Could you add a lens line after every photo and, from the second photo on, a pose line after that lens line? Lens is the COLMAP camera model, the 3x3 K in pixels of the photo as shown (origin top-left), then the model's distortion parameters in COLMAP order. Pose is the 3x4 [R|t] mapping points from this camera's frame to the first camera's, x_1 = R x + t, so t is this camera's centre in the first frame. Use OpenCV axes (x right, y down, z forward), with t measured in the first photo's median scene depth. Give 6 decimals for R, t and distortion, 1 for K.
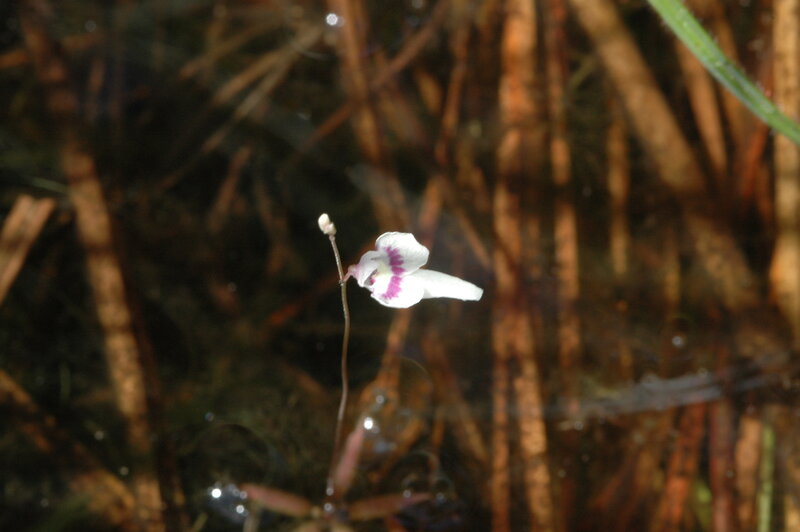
lens RADIAL K [[3664.6, 0, 400.3], [0, 3664.6, 265.9], [0, 0, 1]] dist [0.217422, 0.000000]
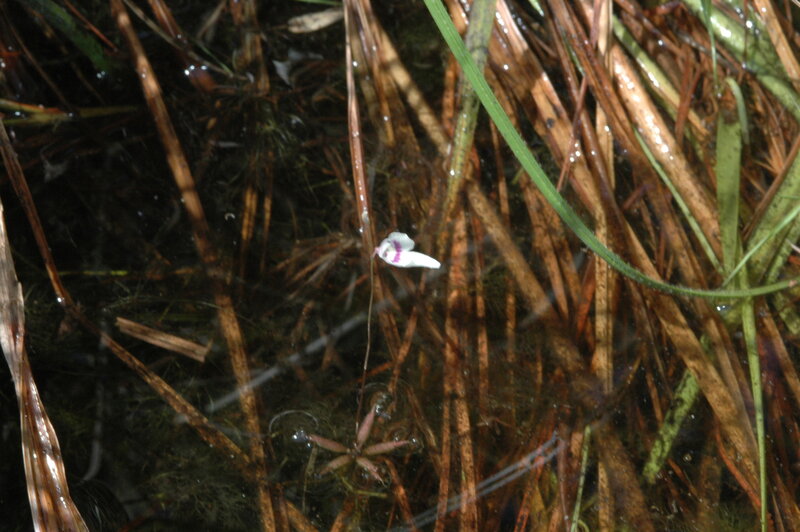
lens RADIAL K [[3664.6, 0, 399.9], [0, 3664.6, 266.0], [0, 0, 1]] dist [0.217422, 0.000000]
pose [[0.999644, 0.023401, 0.012786, -0.021826], [-0.018416, 0.952614, -0.303623, 0.527041], [-0.019285, 0.303279, 0.952707, -0.793045]]
